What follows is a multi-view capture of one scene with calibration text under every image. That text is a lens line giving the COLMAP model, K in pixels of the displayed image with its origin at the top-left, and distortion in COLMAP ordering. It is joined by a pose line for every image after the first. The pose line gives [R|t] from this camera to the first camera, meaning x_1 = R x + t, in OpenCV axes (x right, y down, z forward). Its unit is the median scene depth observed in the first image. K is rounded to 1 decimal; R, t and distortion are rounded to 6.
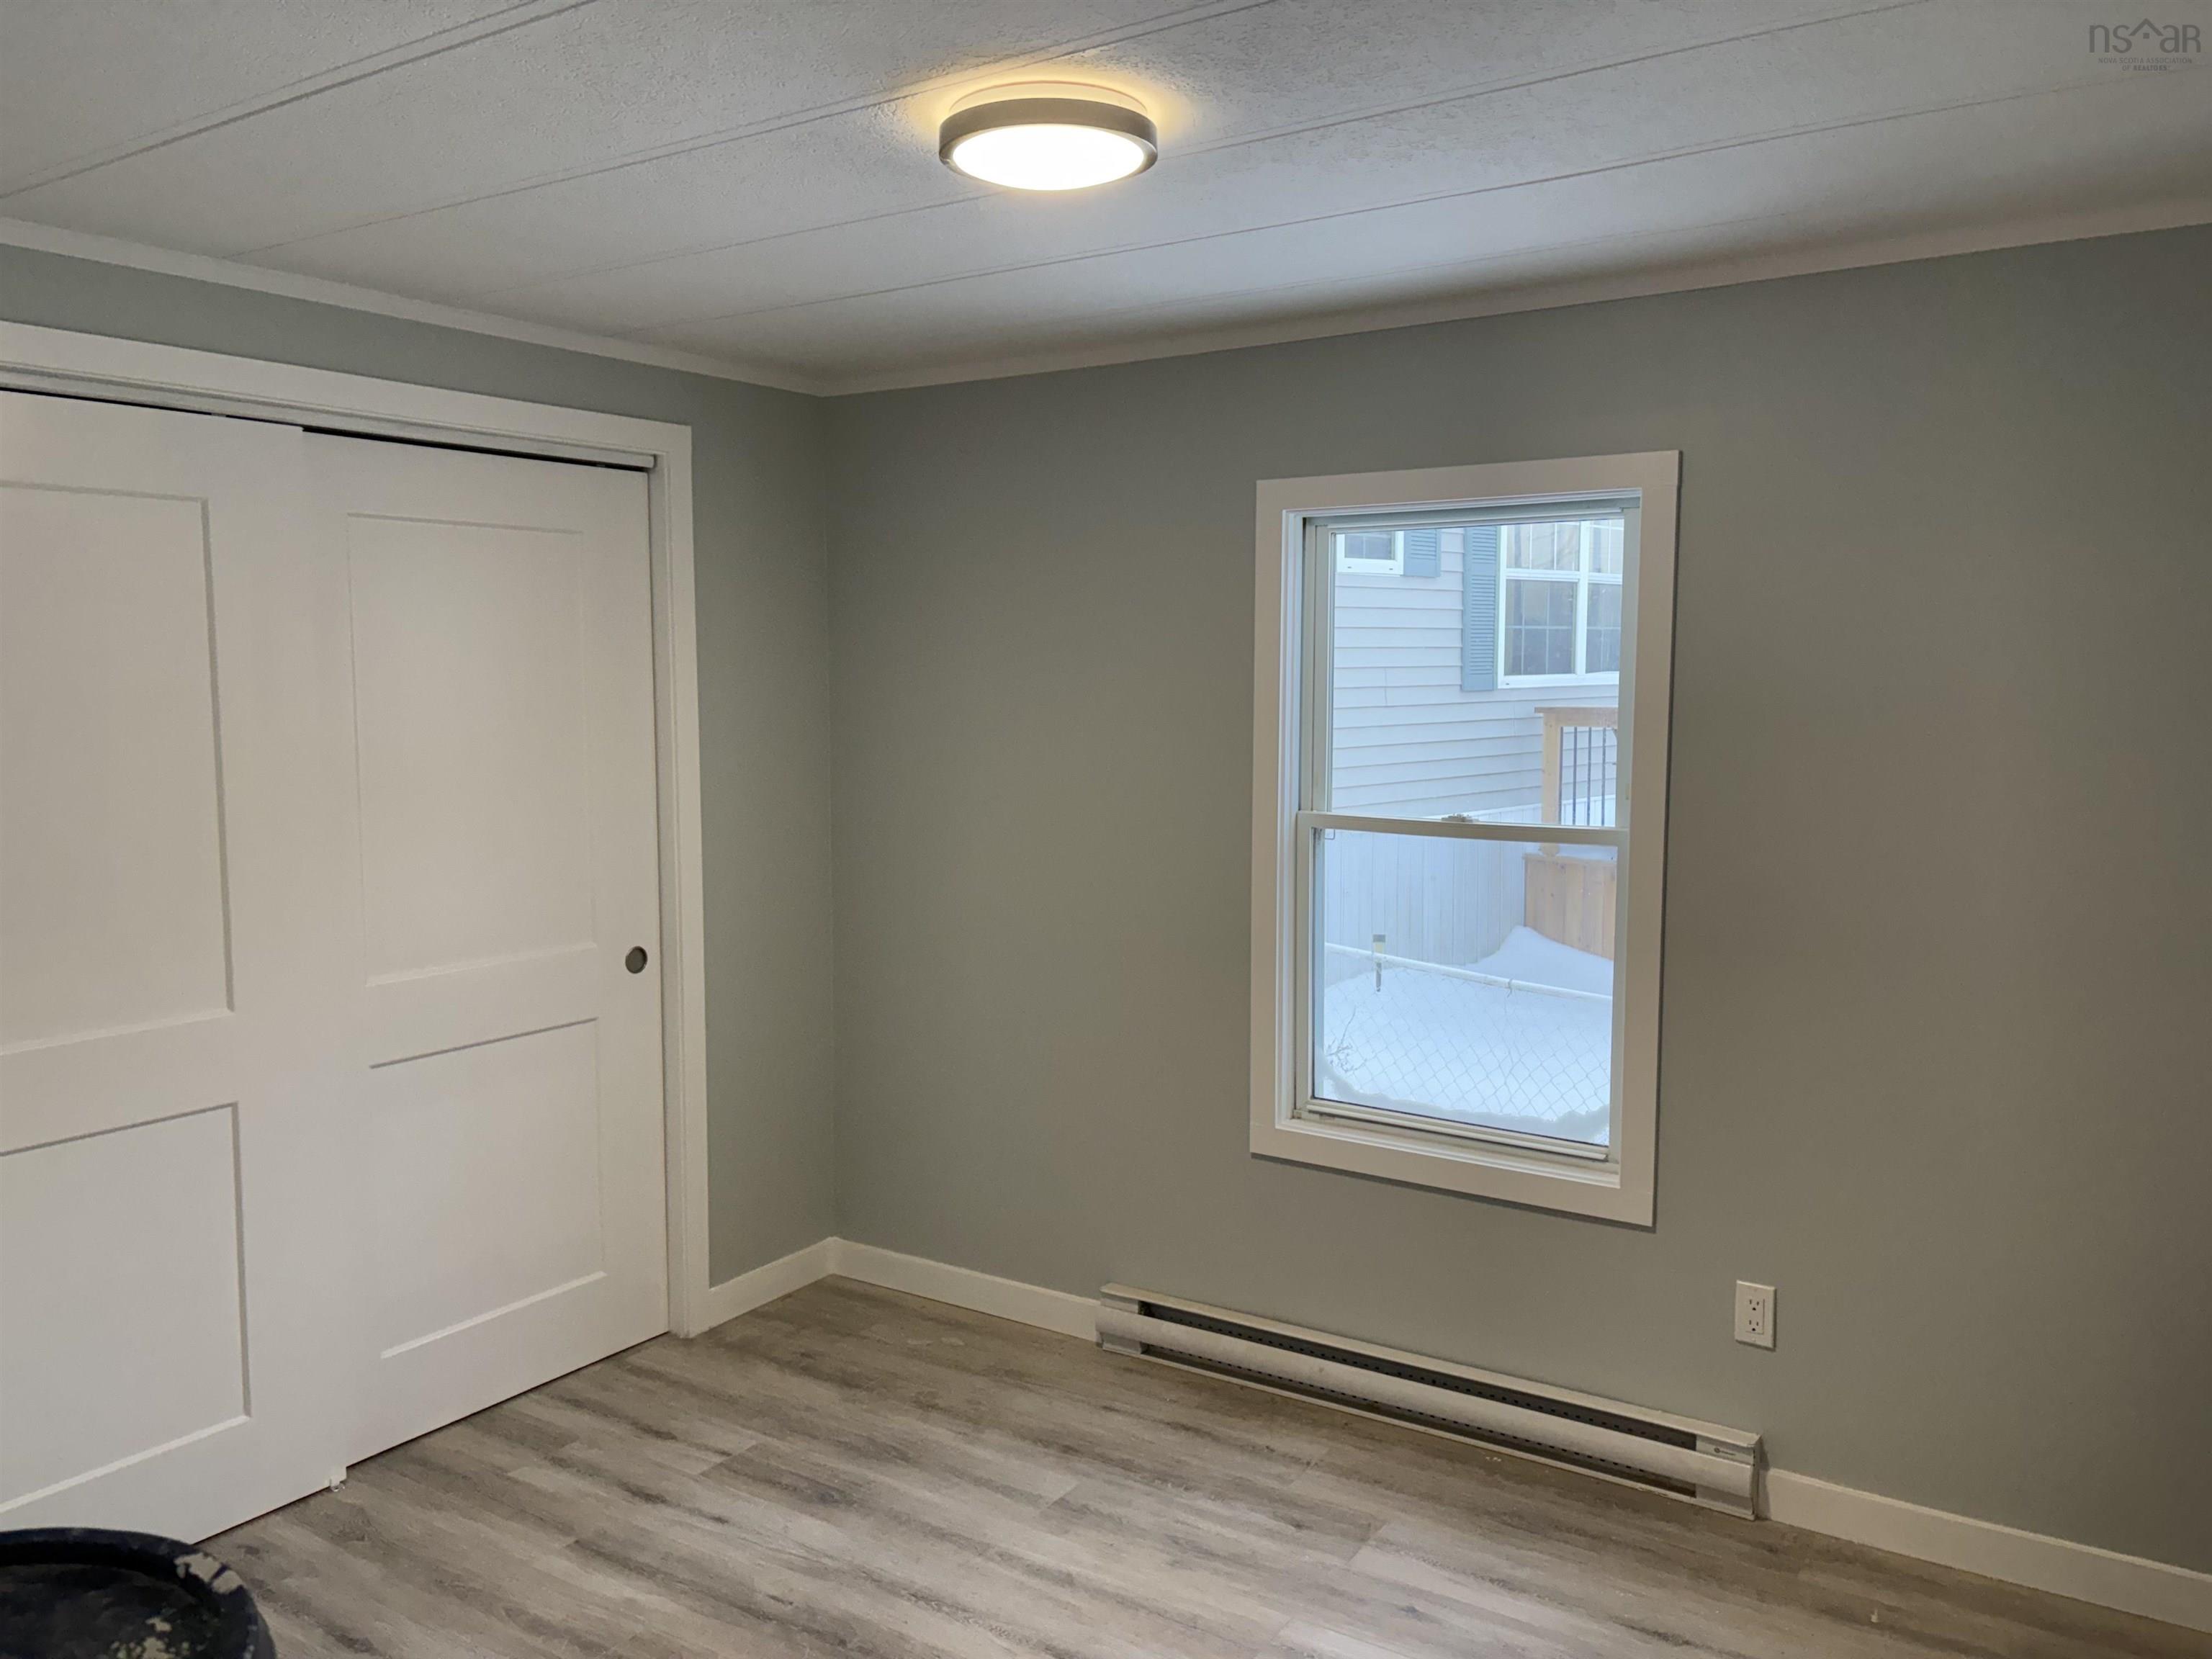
lens RADIAL K [[1664.3, 0, 1104.3], [0, 1664.3, 851.8], [0, 0, 1]] dist [0.008629, 0.004278]
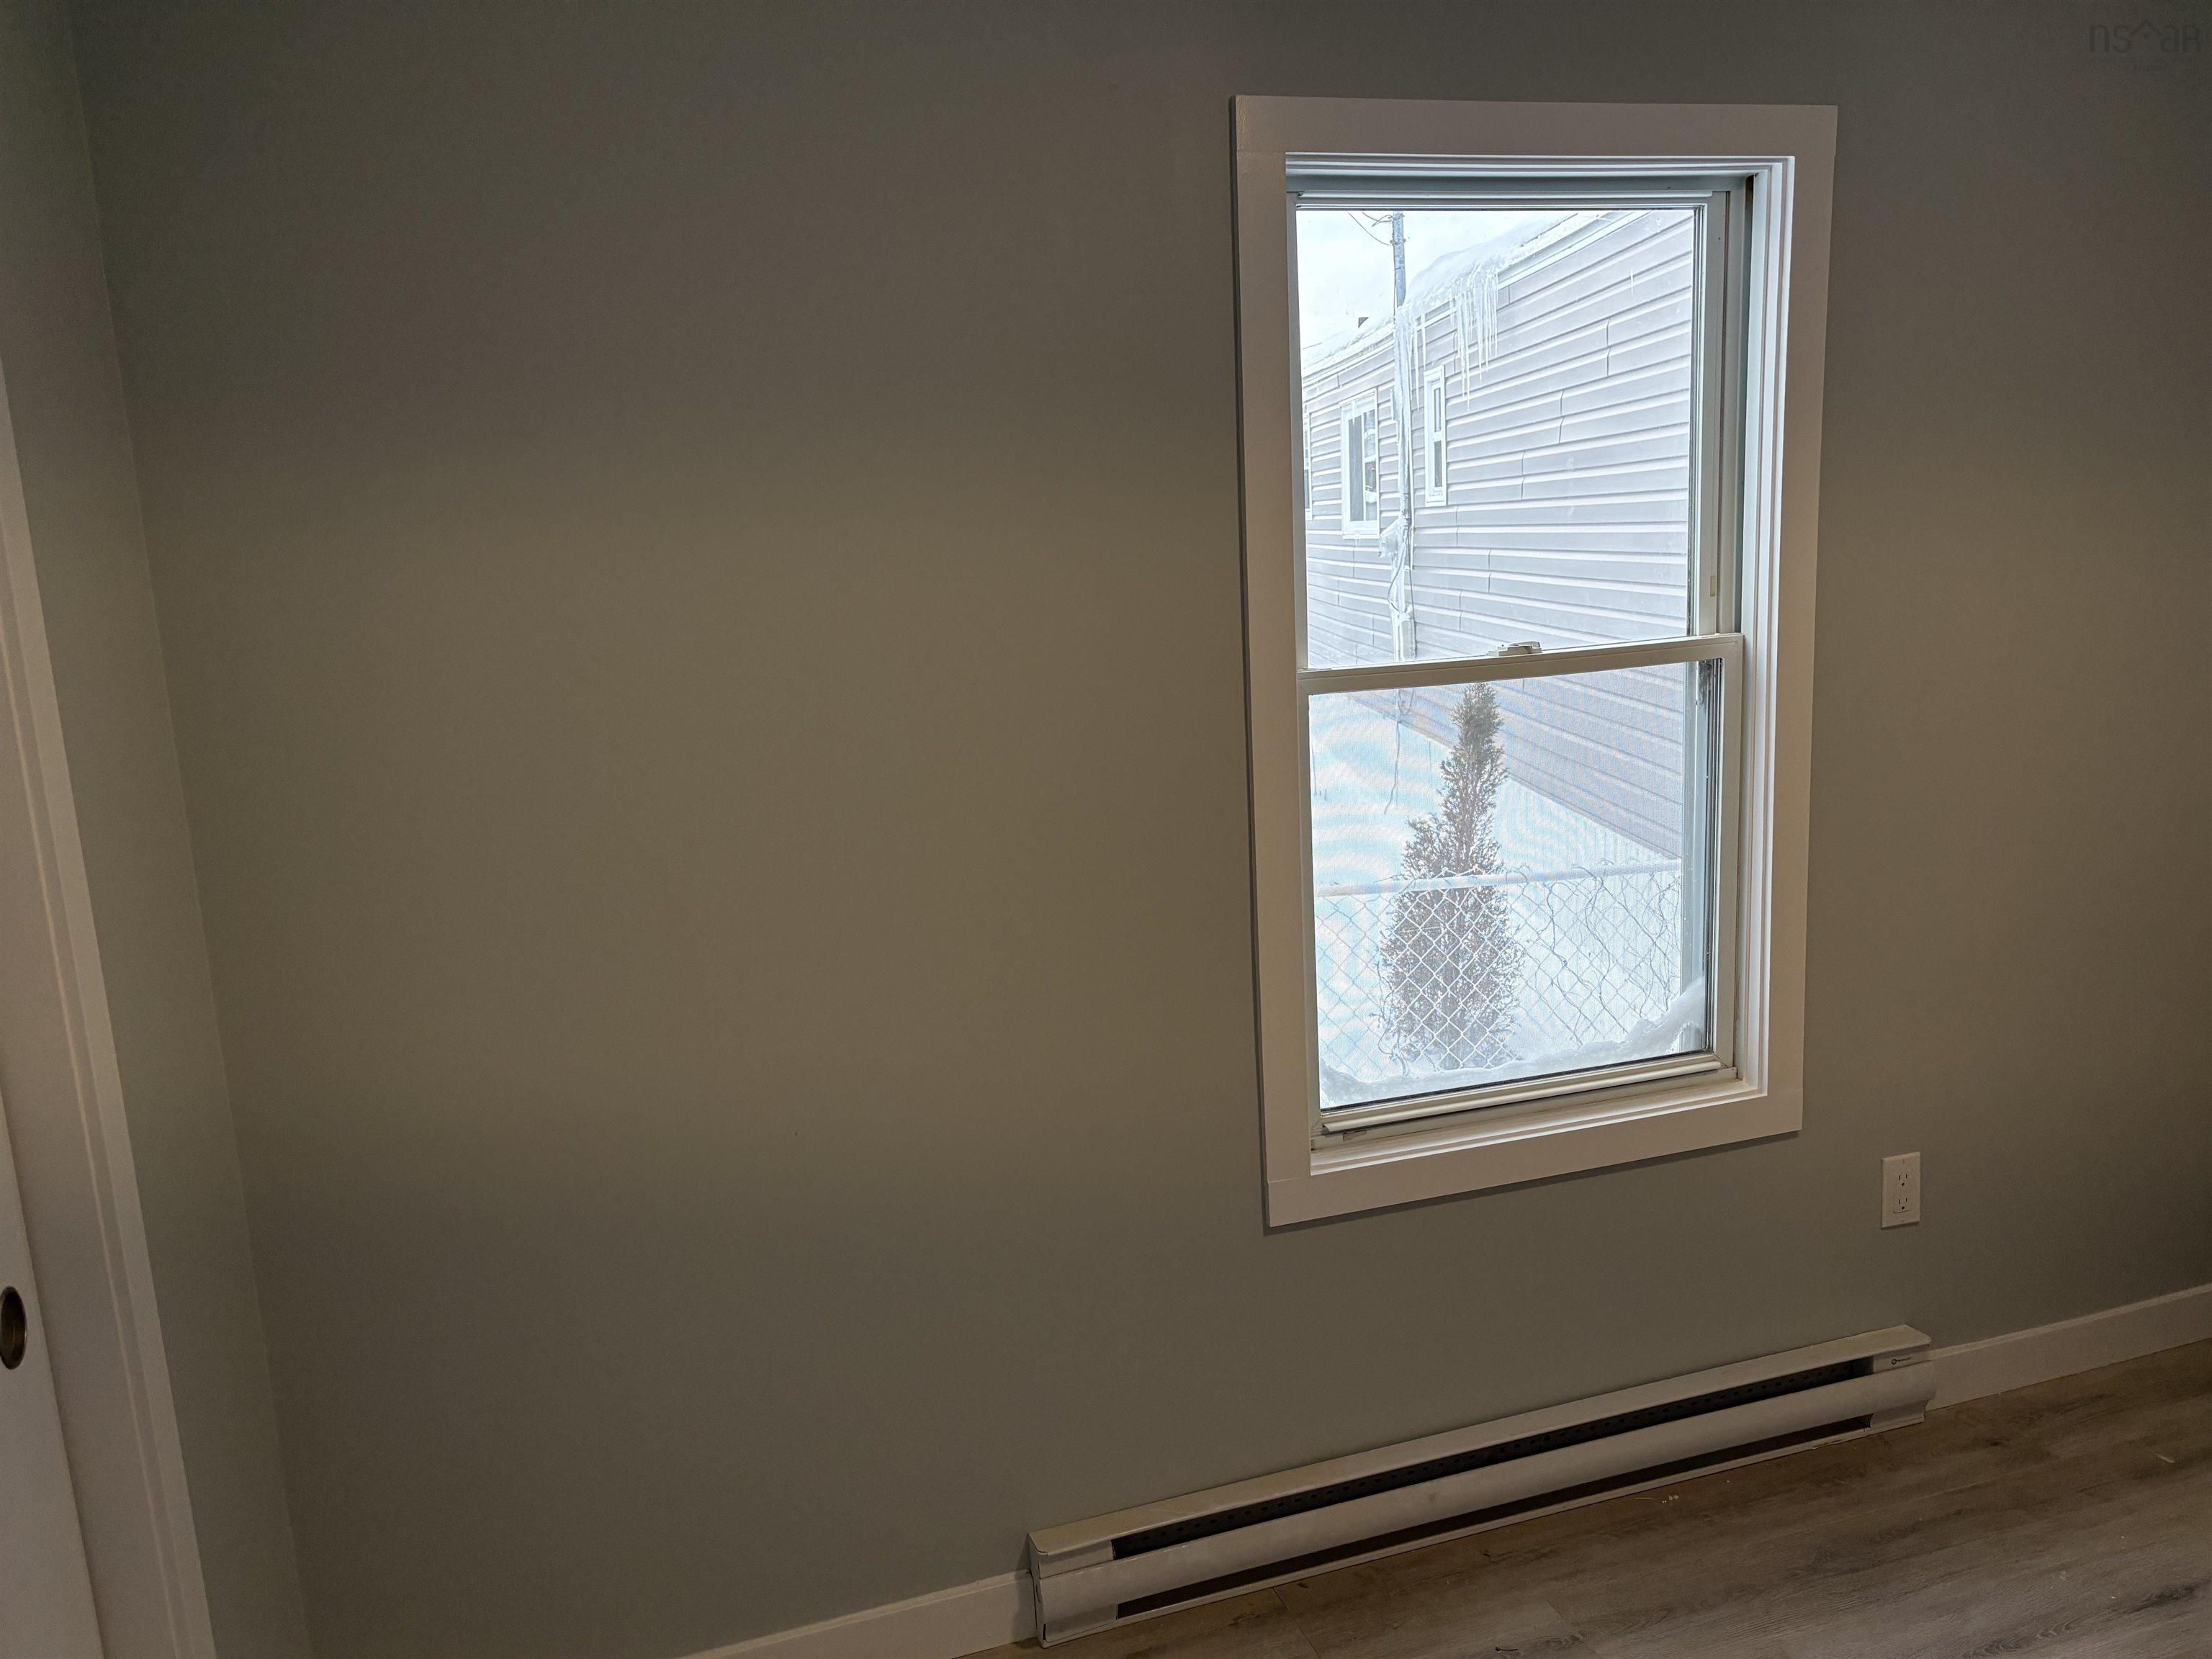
lens RADIAL K [[1664.3, 0, 1104.3], [0, 1664.3, 851.8], [0, 0, 1]] dist [0.008629, 0.004278]
pose [[0.605220, -0.181054, 0.775195, -0.440823], [0.124118, 0.983345, 0.132767, -0.050870], [-0.786322, 0.015863, 0.617613, 0.723989]]
